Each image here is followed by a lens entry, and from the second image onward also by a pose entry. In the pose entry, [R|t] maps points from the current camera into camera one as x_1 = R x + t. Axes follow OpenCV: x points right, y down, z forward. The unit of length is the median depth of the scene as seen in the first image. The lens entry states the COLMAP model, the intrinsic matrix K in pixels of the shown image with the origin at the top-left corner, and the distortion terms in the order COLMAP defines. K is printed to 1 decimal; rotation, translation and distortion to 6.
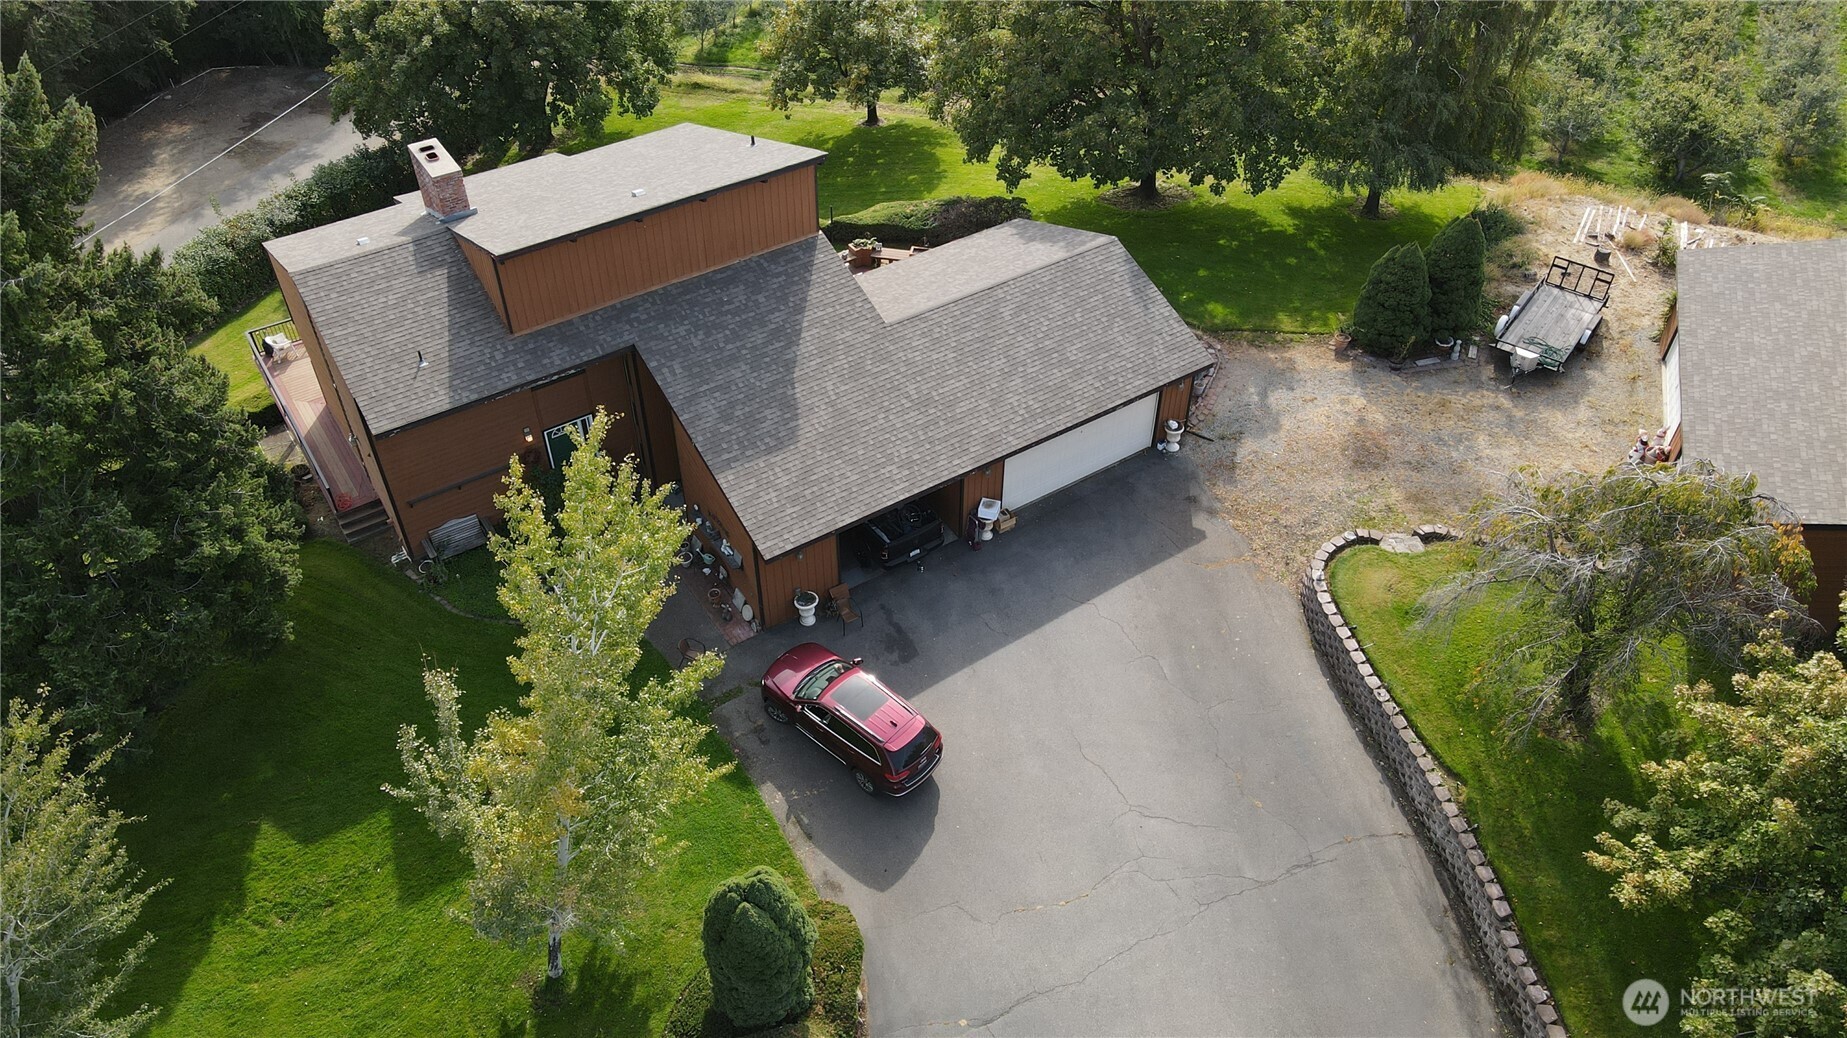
lens RADIAL K [[1355.5, 0, 924.5], [0, 1355.5, 515.4], [0, 0, 1]] dist [-0.005964, 0.034720]
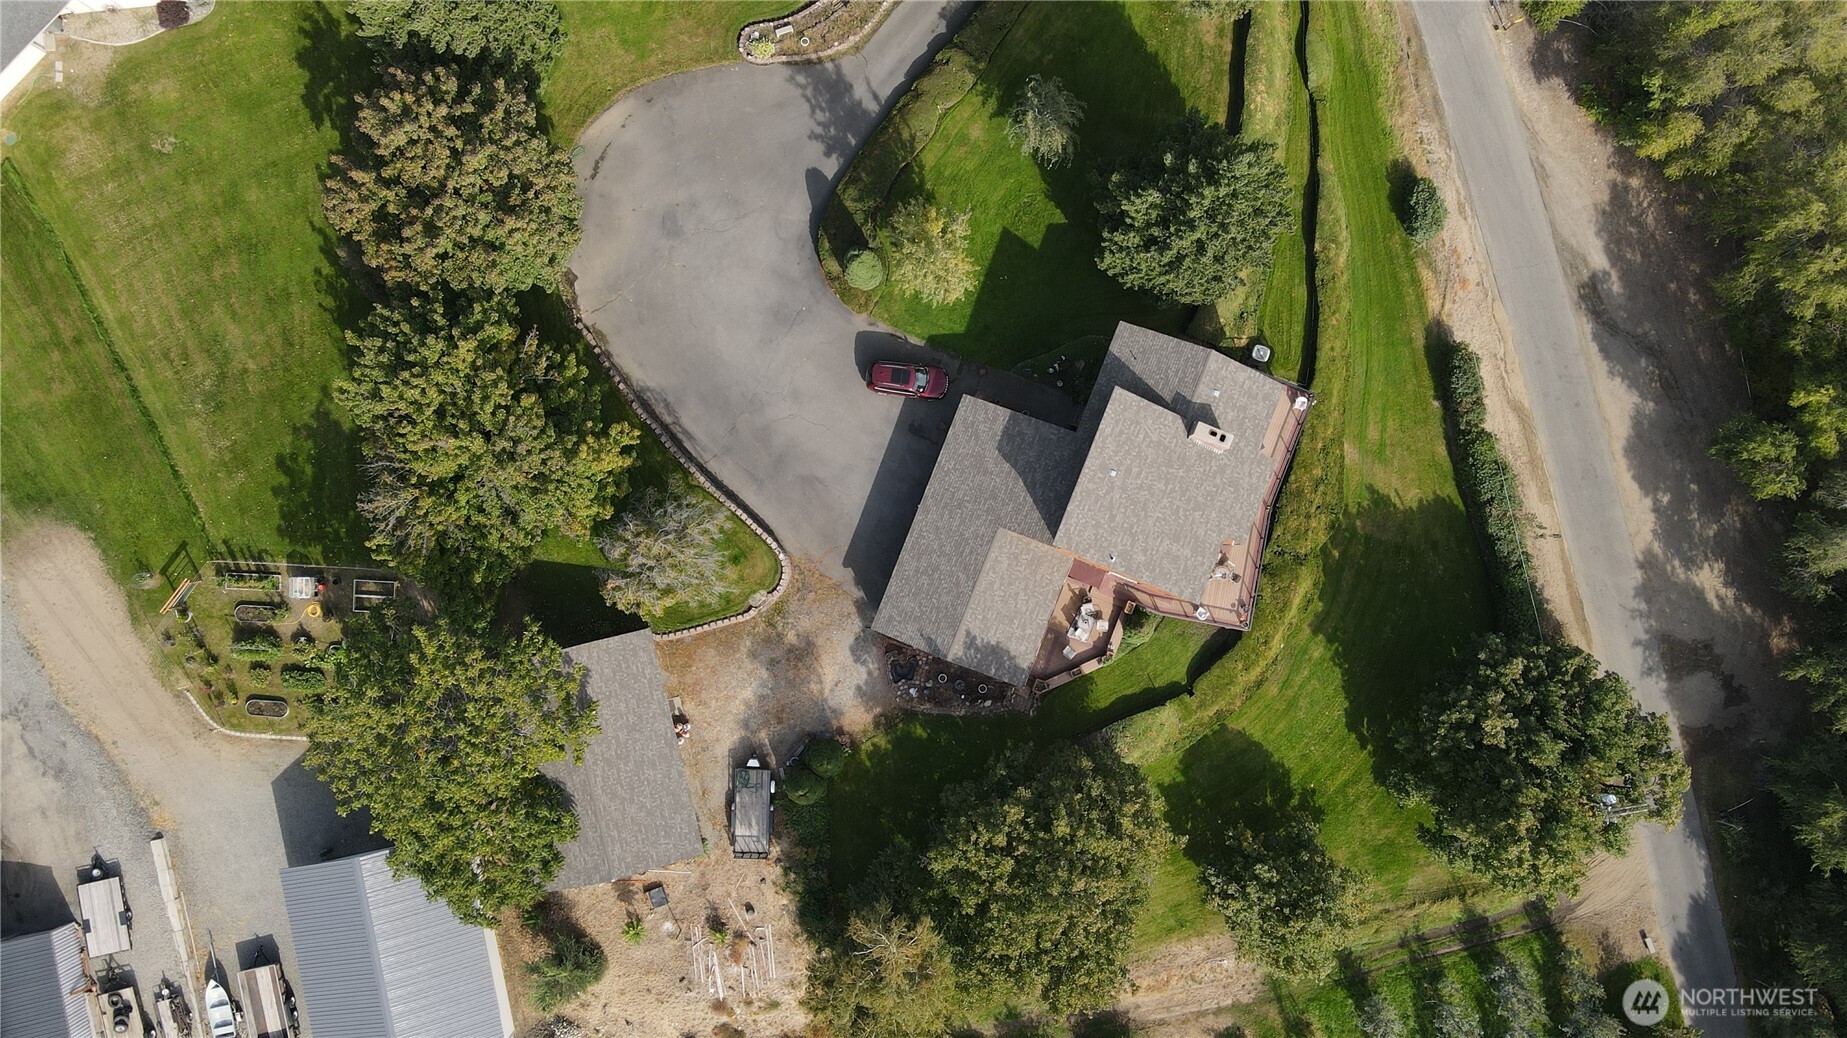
lens RADIAL K [[1399.0, 0, 901.1], [0, 1399.0, 516.4], [0, 0, 1]] dist [-0.006252, 0.001158]
pose [[-0.821401, 0.570021, -0.019401, 0.133737], [-0.389670, -0.536026, 0.748888, -1.717011], [0.416483, 0.622698, 0.662412, -0.496863]]
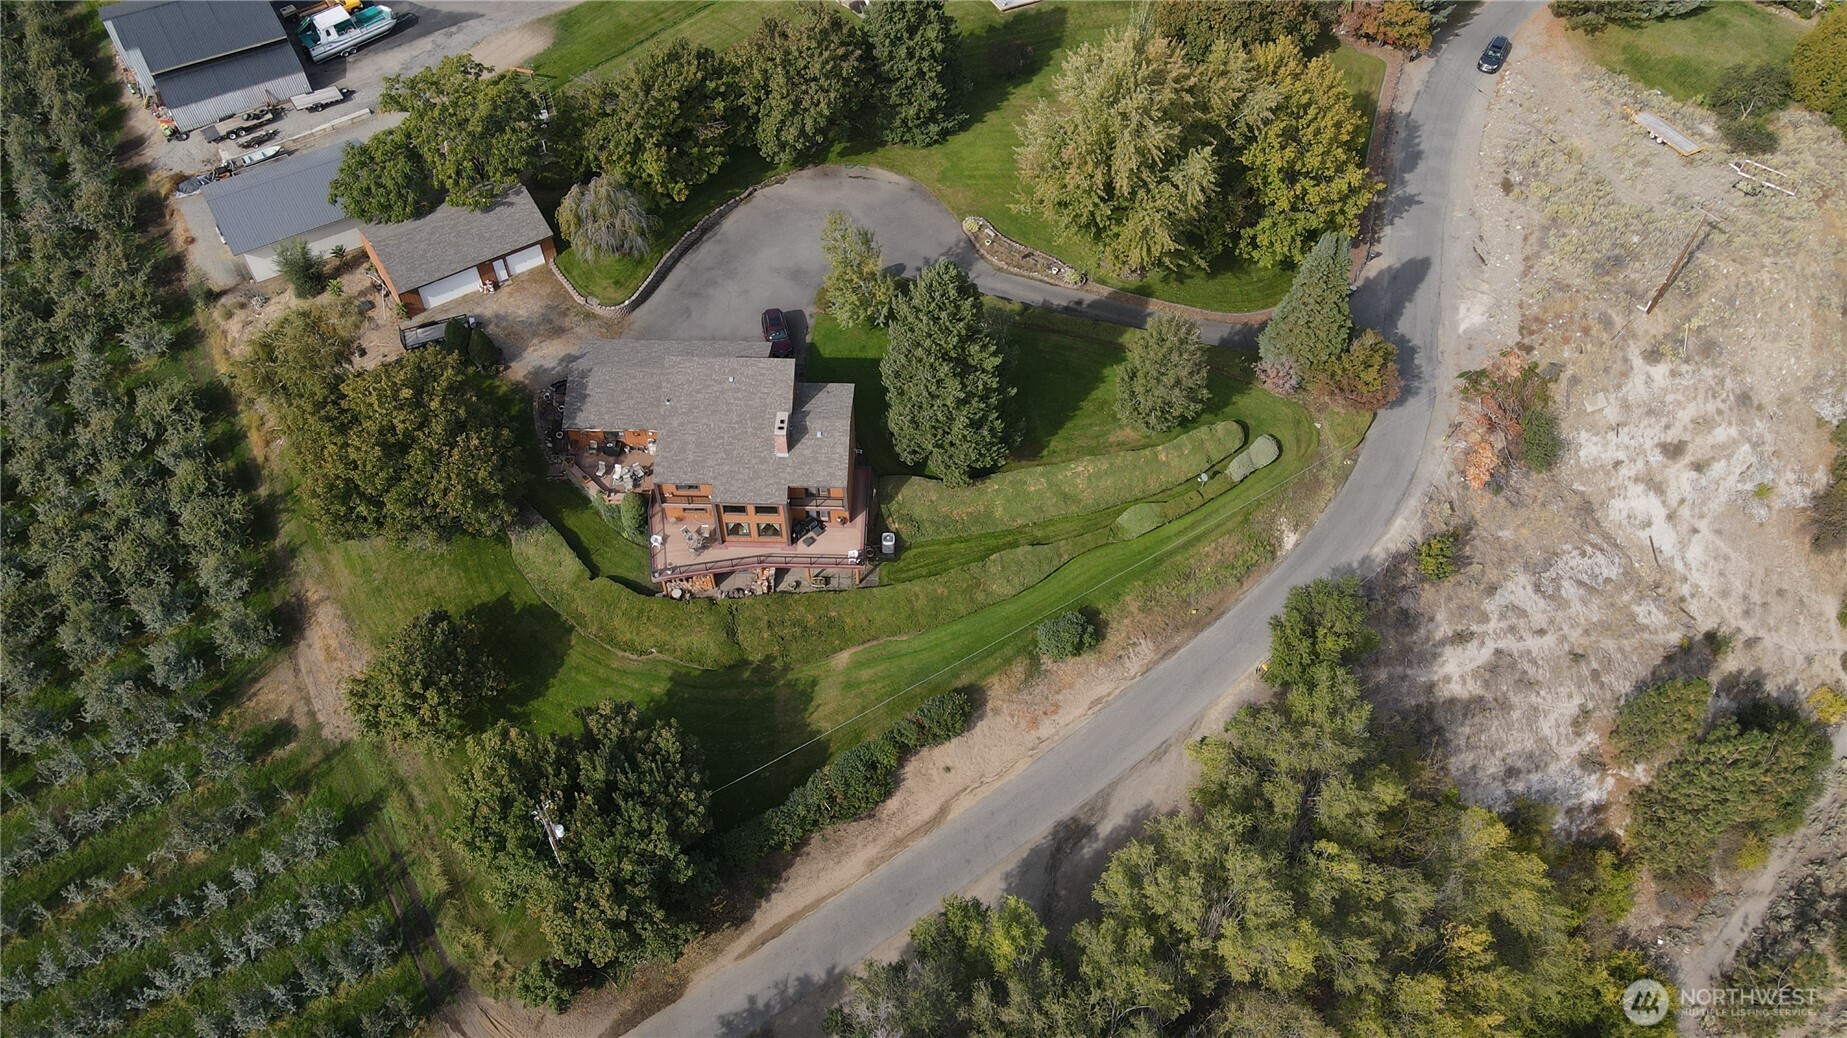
lens RADIAL K [[1355.5, 0, 924.5], [0, 1355.5, 515.4], [0, 0, 1]] dist [-0.005964, 0.034720]
pose [[-0.820104, -0.450314, 0.353054, -1.564069], [0.378209, 0.036431, 0.925003, -2.517815], [-0.429404, 0.892127, 0.140436, 0.694025]]
